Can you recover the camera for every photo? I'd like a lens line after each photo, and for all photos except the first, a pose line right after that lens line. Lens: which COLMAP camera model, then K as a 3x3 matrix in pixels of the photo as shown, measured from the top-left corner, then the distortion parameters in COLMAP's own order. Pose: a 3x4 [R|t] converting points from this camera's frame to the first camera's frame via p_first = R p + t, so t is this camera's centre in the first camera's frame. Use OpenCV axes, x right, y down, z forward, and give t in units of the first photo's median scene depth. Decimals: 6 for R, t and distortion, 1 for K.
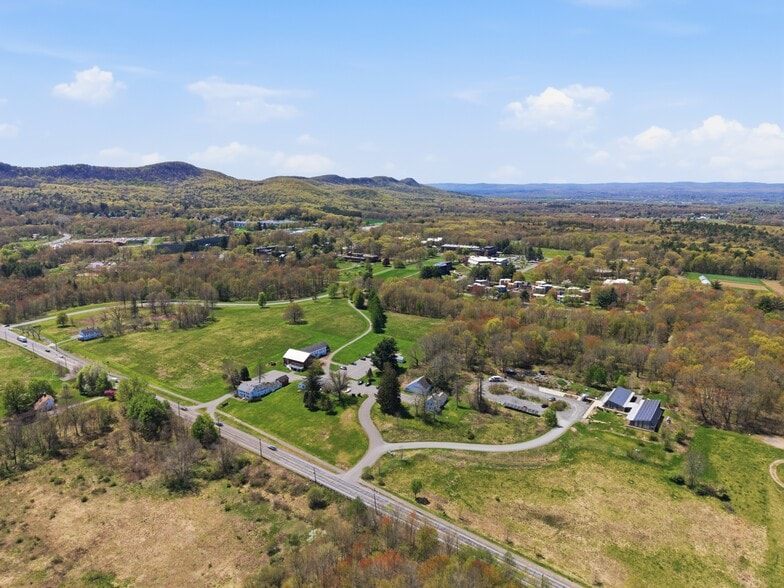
lens RADIAL K [[522.2, 0, 393.5], [0, 522.2, 290.5], [0, 0, 1]] dist [0.021855, -0.019550]
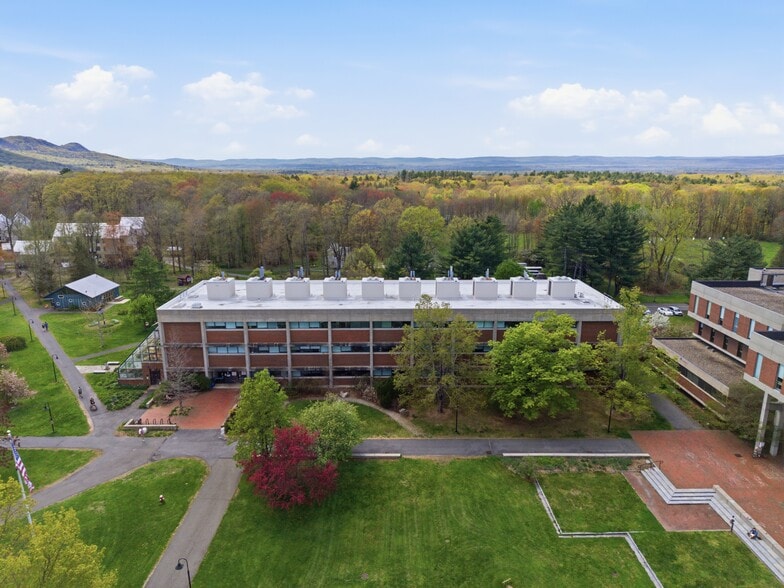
lens RADIAL K [[522.2, 0, 398.7], [0, 522.2, 294.6], [0, 0, 1]] dist [0.021855, -0.019550]
pose [[0.848386, -0.140102, 0.510502, 0.032542], [0.113559, 0.990059, 0.082991, -0.035644], [-0.517055, -0.012436, 0.855862, 0.362289]]
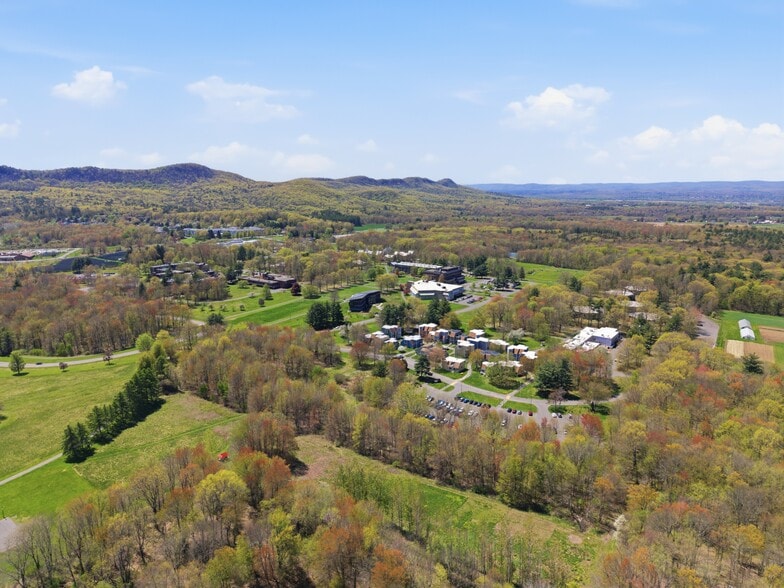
lens RADIAL K [[522.2, 0, 389.4], [0, 522.2, 297.4], [0, 0, 1]] dist [0.021855, -0.019550]
pose [[0.995133, 0.014378, -0.097483, 0.062716], [-0.013407, 0.999854, 0.010604, -0.017320], [0.097621, -0.009246, 0.995181, 0.089467]]
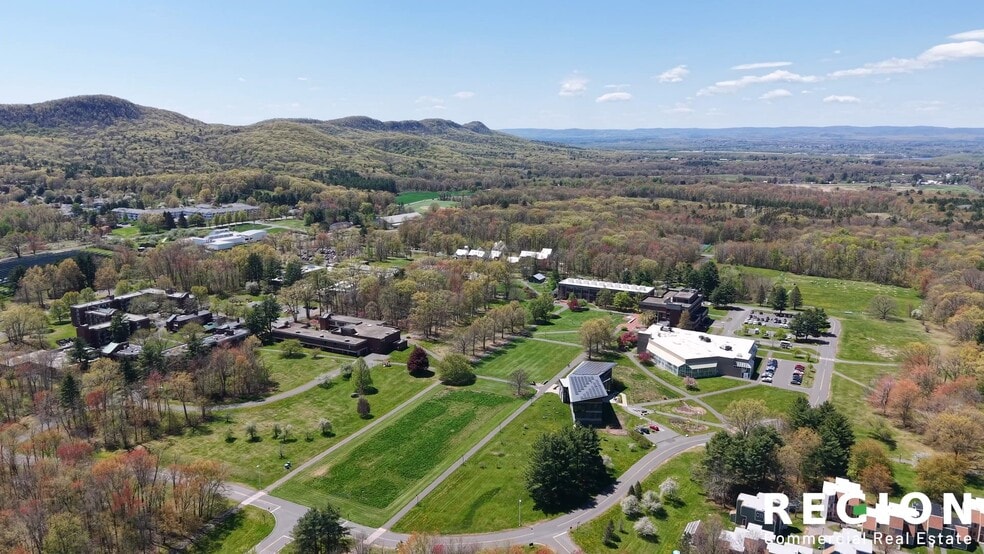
lens RADIAL K [[708.6, 0, 492.8], [0, 708.6, 277.1], [0, 0, 1]] dist [-0.002610, 0.006938]
pose [[0.998607, -0.012591, 0.051236, 0.003890], [0.012389, 0.999914, 0.004244, -0.036723], [-0.051285, -0.003604, 0.998678, 0.173523]]
